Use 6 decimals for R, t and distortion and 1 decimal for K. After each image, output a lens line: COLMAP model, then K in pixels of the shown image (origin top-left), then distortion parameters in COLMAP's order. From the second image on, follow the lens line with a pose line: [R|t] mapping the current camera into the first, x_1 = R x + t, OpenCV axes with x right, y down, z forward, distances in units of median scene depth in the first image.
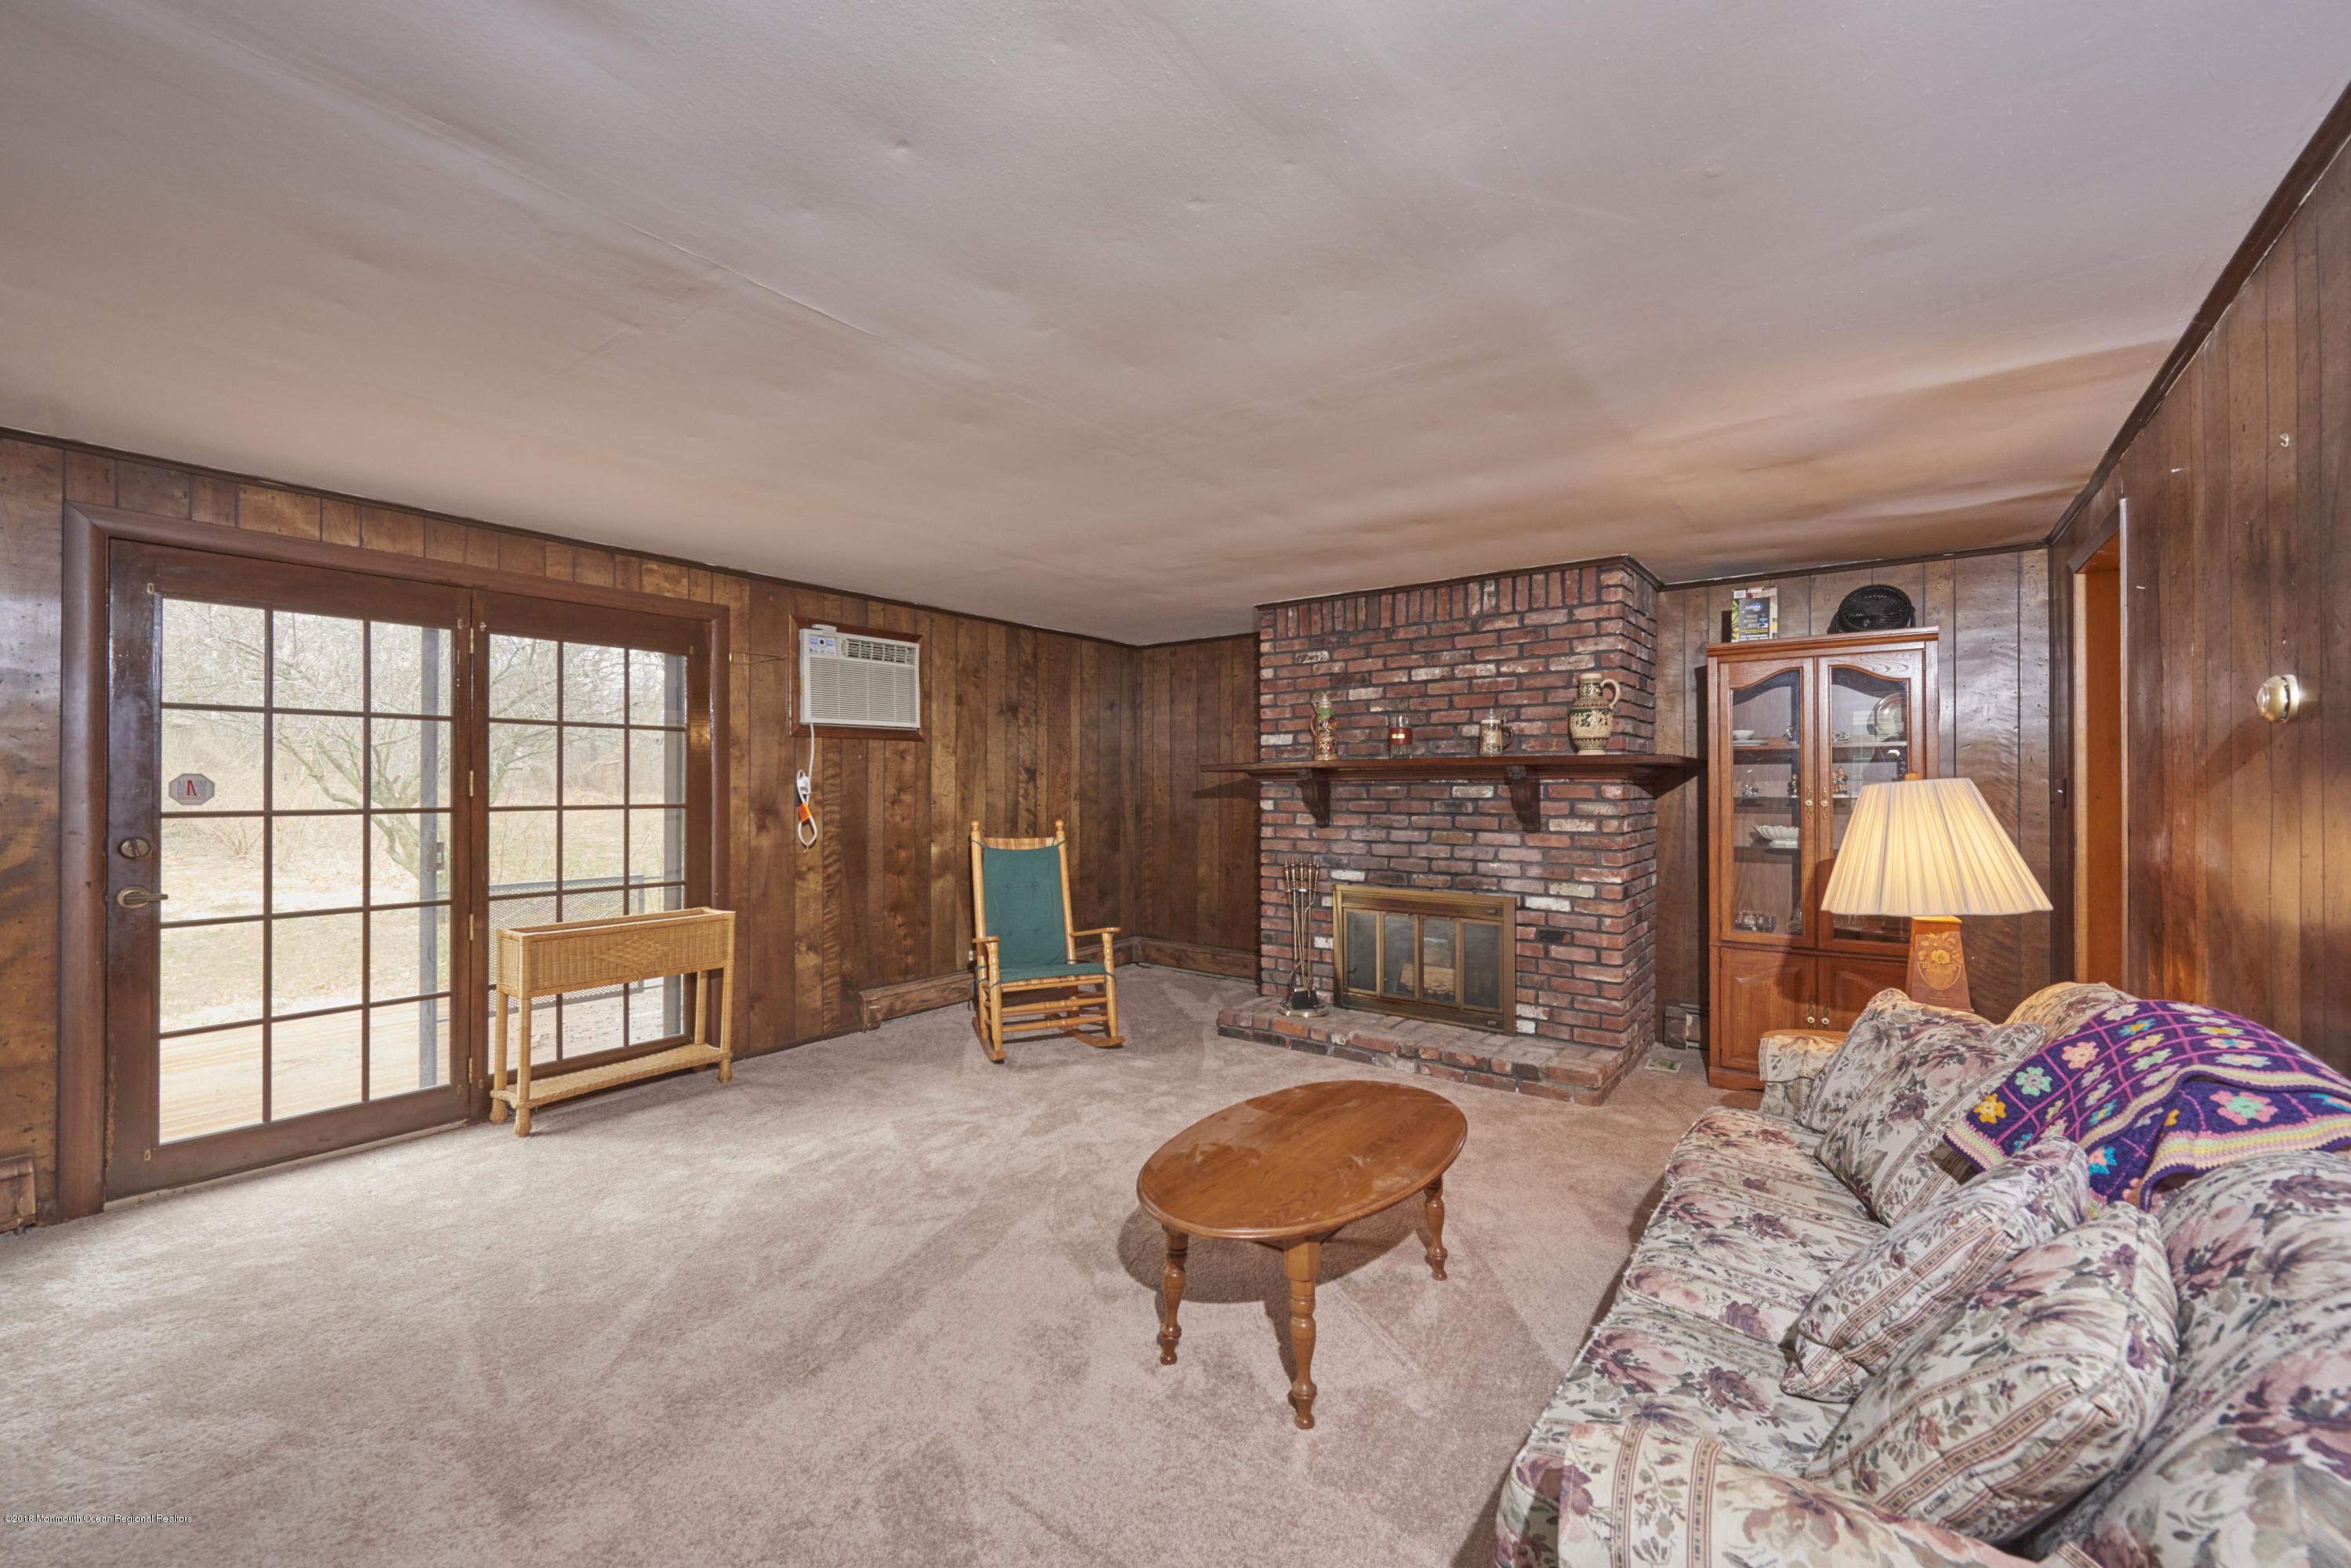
lens RADIAL K [[908.7, 0, 1135.8], [0, 908.7, 754.8], [0, 0, 1]] dist [-0.000688, -0.000056]
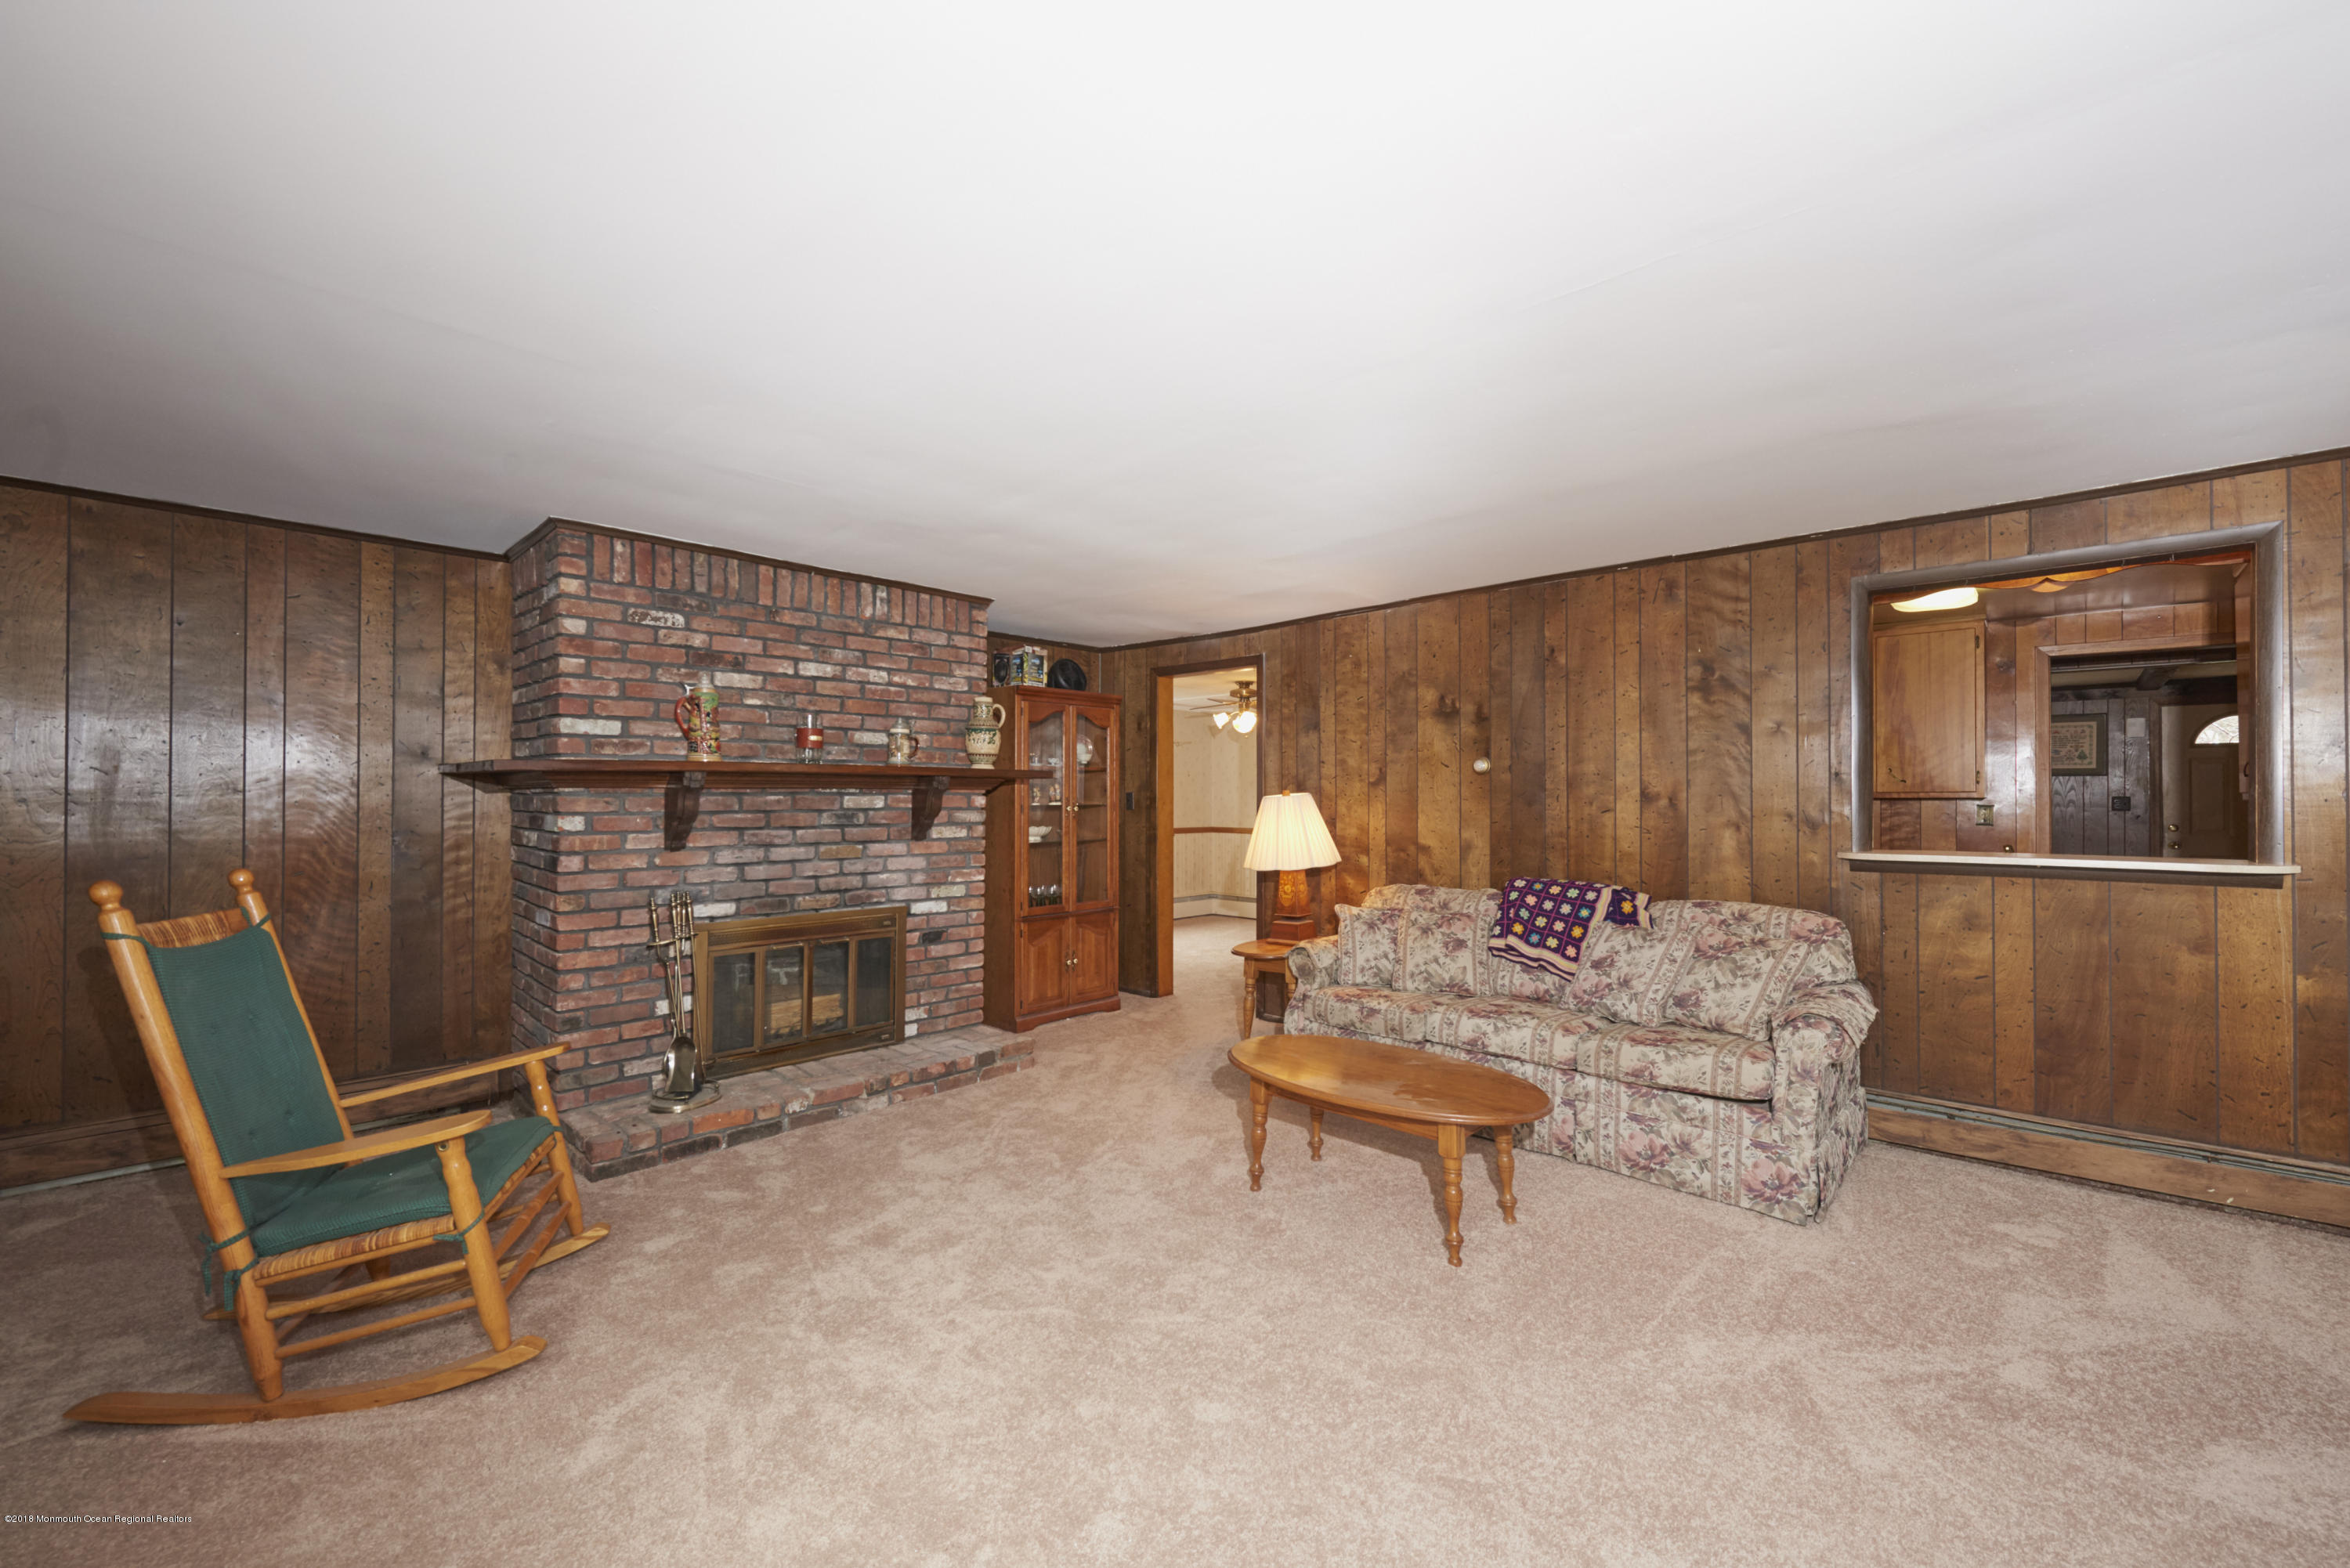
lens RADIAL K [[958.5, 0, 1180.3], [0, 958.5, 762.1], [0, 0, 1]] dist [-0.001085, -0.000248]
pose [[0.089546, 0.034540, 0.995384, -0.597244], [-0.039965, 0.998718, -0.031060, 0.016799], [-0.995181, -0.036999, 0.090811, 0.573645]]
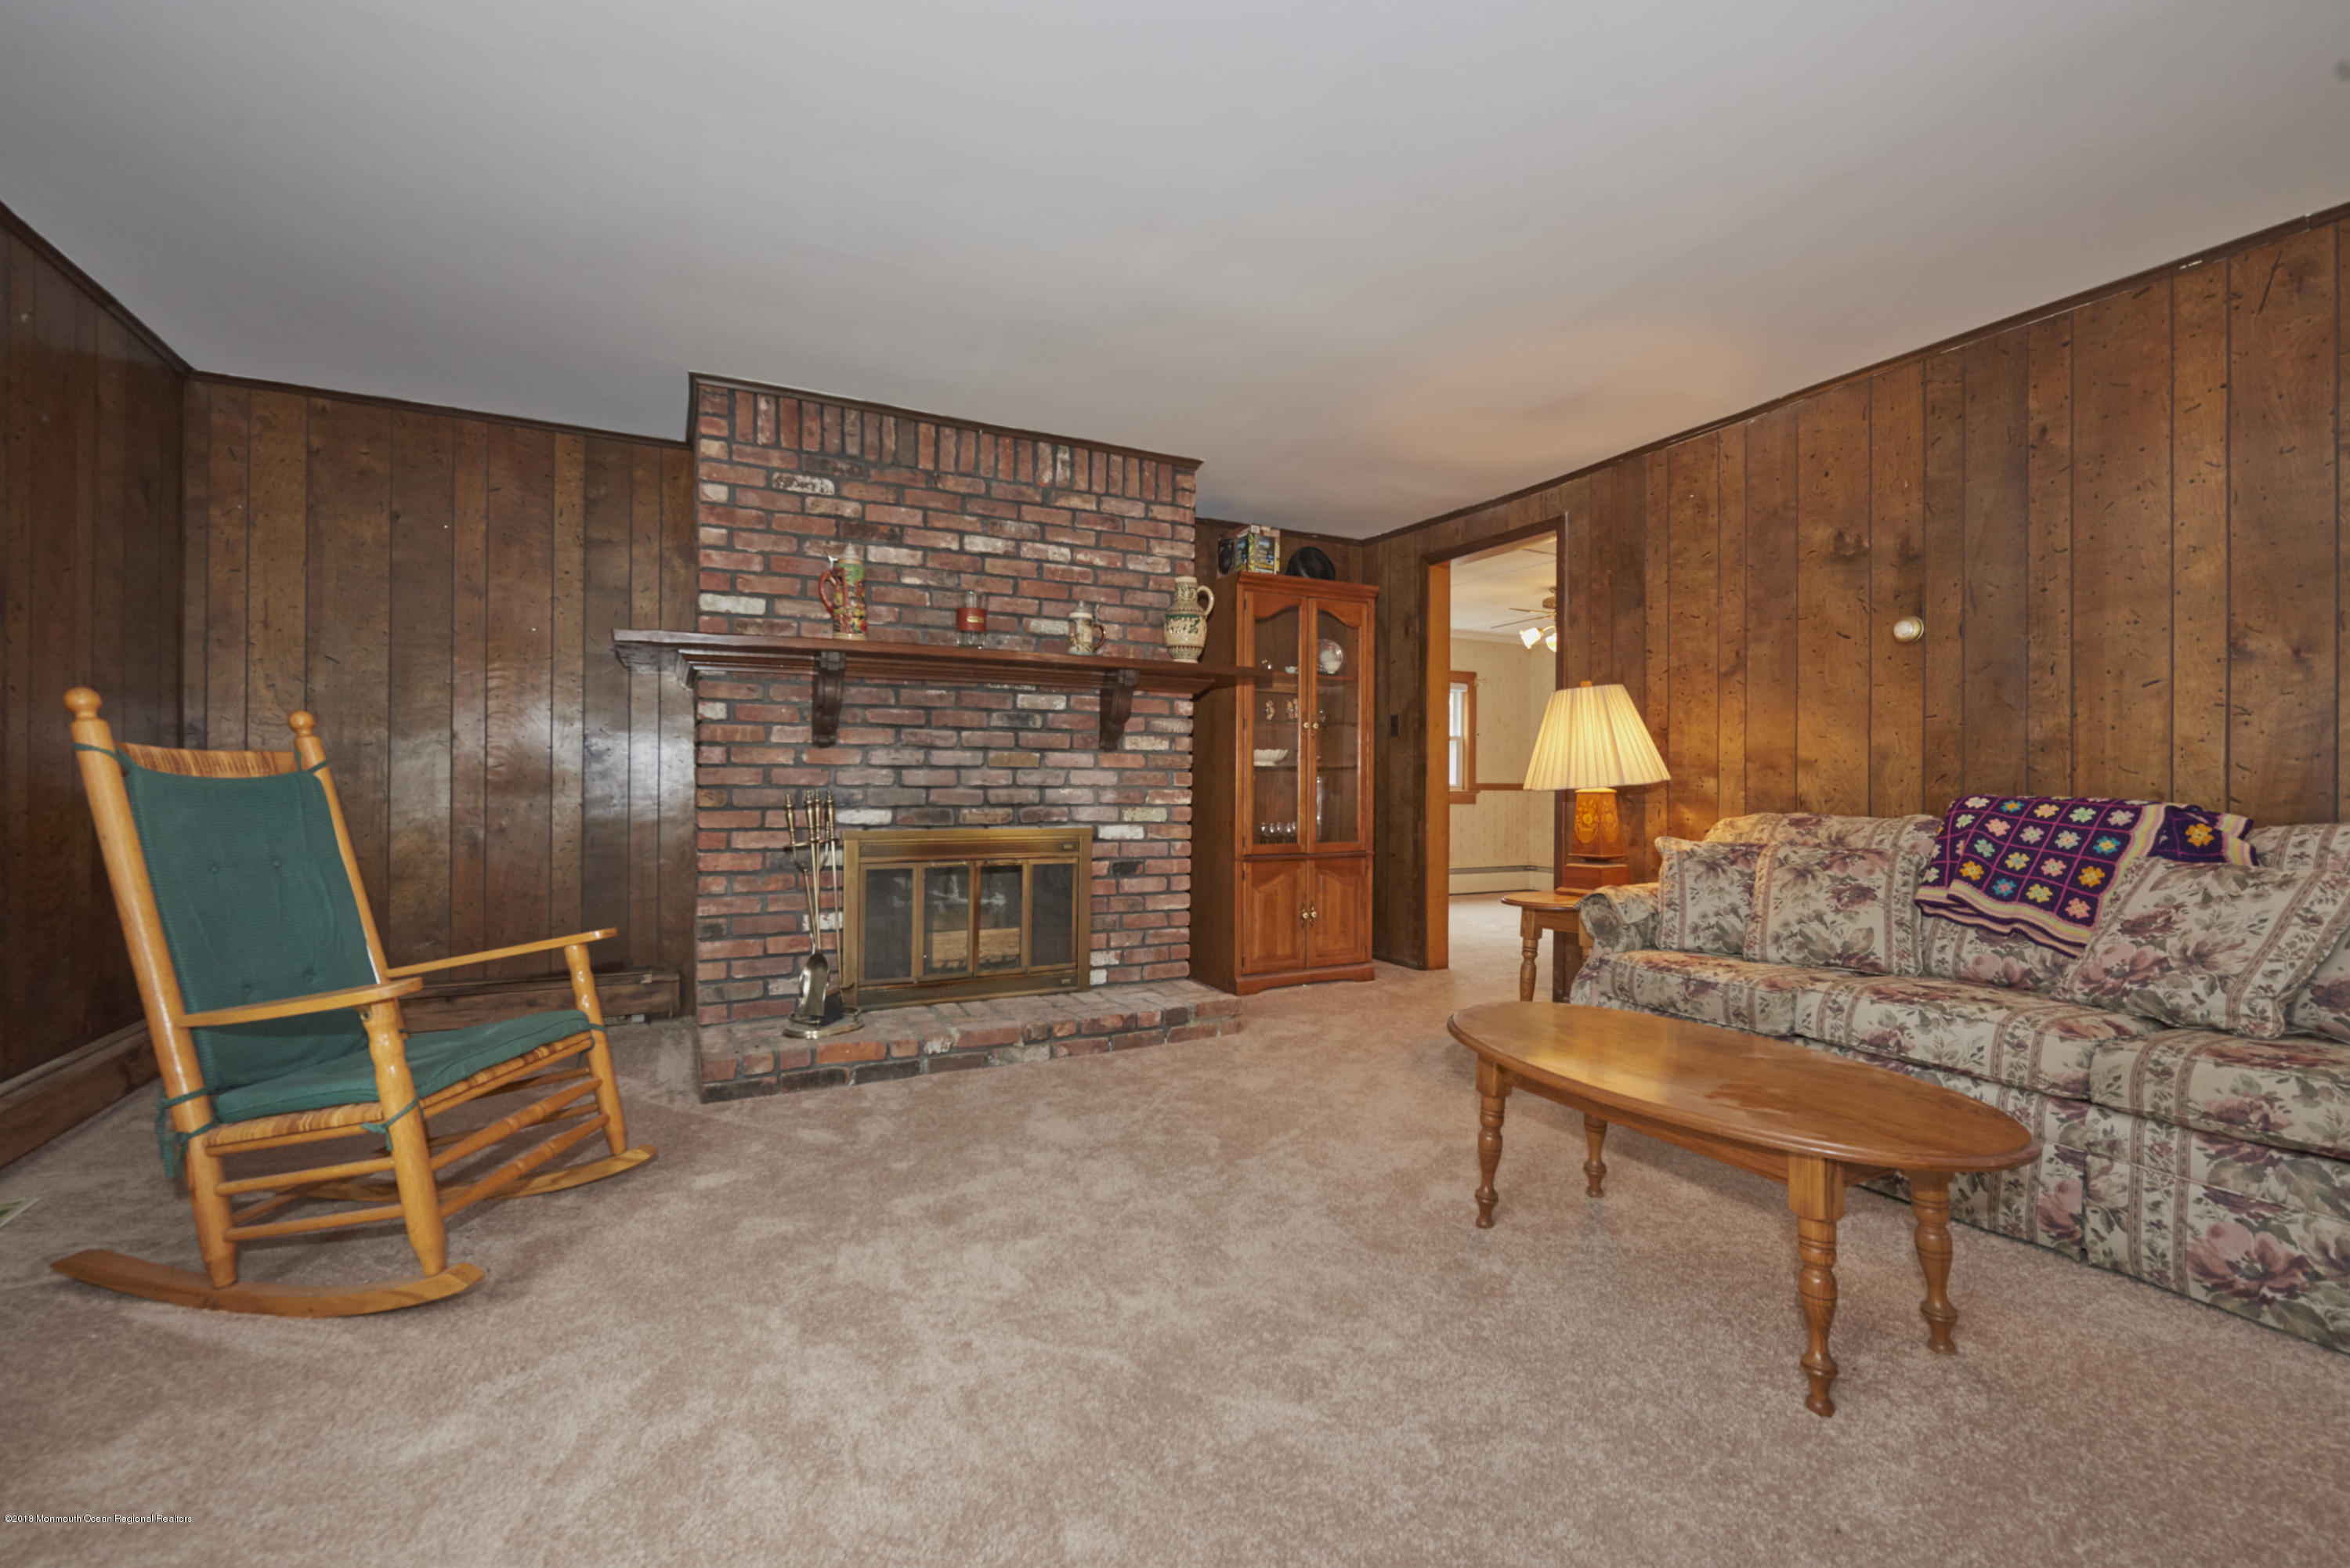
lens RADIAL K [[1014.3, 0, 1175.0], [0, 1014.3, 764.6], [0, 0, 1]] dist [-0.002912, -0.001295]
pose [[0.414147, 0.018745, 0.910017, -0.392476], [-0.043773, 0.999041, -0.000658, 0.090673], [-0.909157, -0.039562, 0.414570, 0.512915]]
